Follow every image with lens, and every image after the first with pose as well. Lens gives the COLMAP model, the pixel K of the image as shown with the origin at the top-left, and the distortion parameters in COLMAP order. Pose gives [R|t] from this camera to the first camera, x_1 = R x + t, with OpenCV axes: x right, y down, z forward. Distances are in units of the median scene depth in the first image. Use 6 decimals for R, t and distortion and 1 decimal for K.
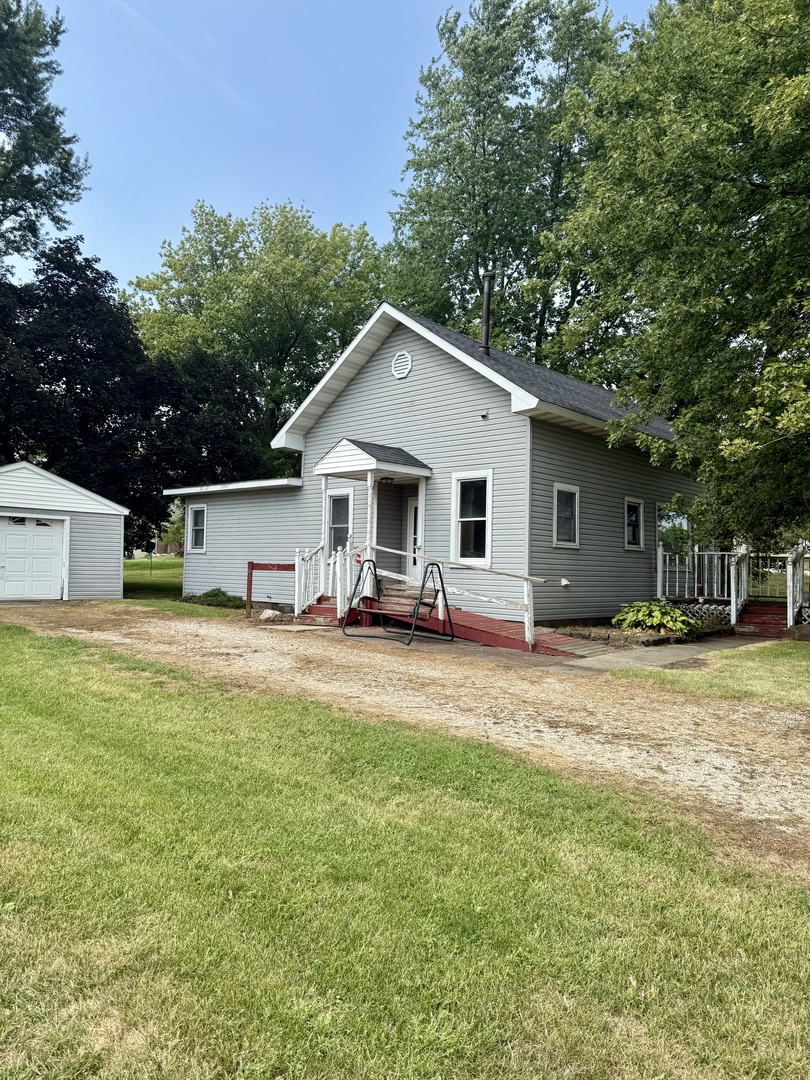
lens RADIAL K [[760.3, 0, 399.0], [0, 760.3, 544.1], [0, 0, 1]] dist [0.035644, -0.040341]
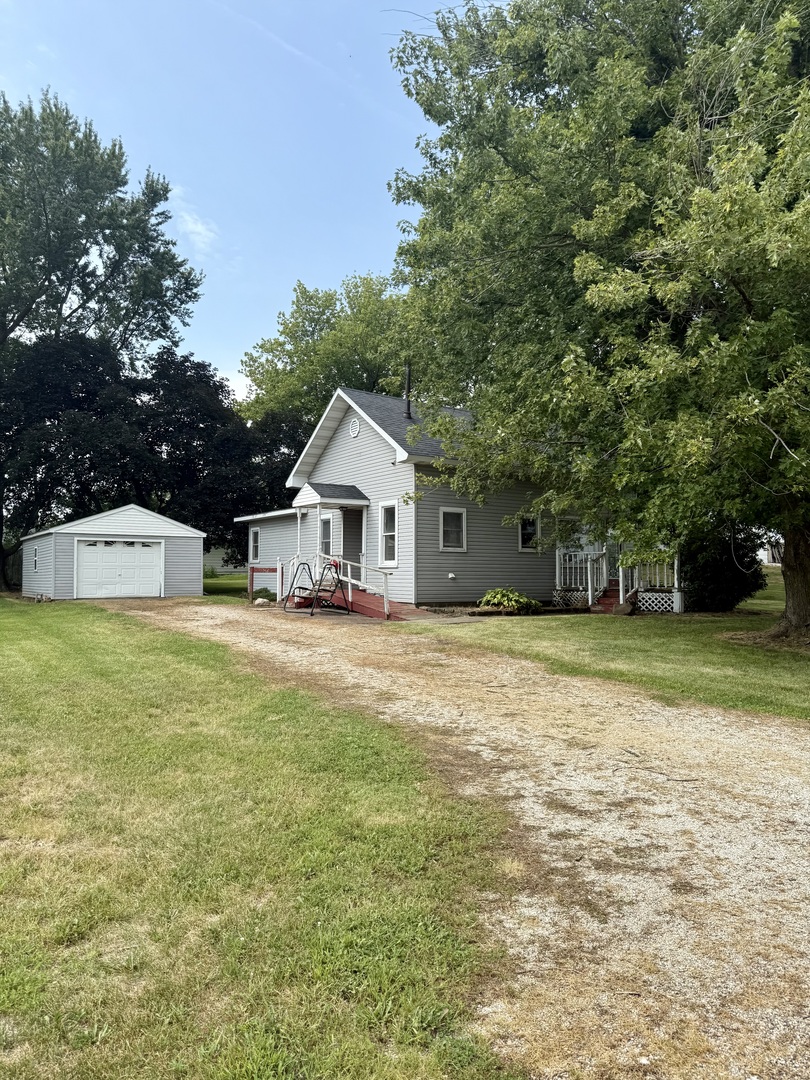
lens RADIAL K [[760.3, 0, 410.5], [0, 760.3, 538.3], [0, 0, 1]] dist [0.035644, -0.040341]
pose [[0.974007, -0.031546, -0.224309, 0.379130], [0.026634, 0.999335, -0.024892, 0.010512], [0.224946, 0.018271, 0.974200, -0.335413]]
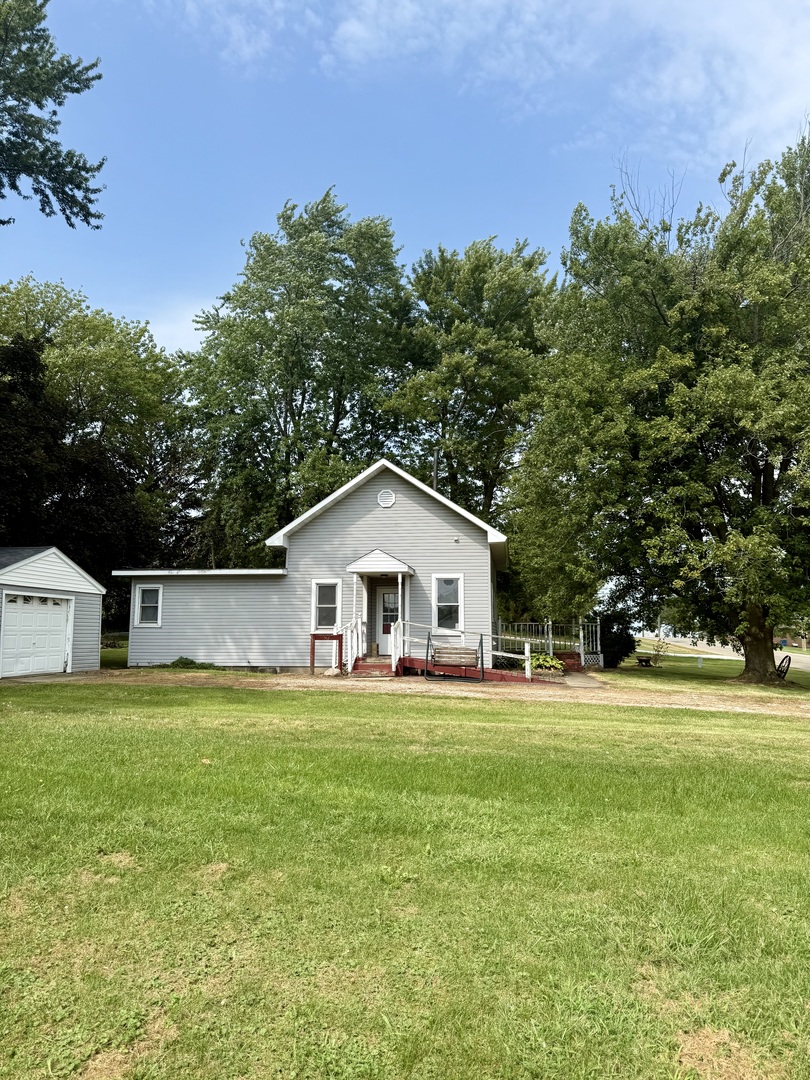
lens RADIAL K [[760.3, 0, 408.2], [0, 760.3, 536.9], [0, 0, 1]] dist [0.035644, -0.040341]
pose [[0.821721, 0.051947, 0.567517, -0.716179], [-0.001524, 0.996034, -0.088964, -0.025802], [-0.569888, 0.072239, 0.818541, -0.207784]]
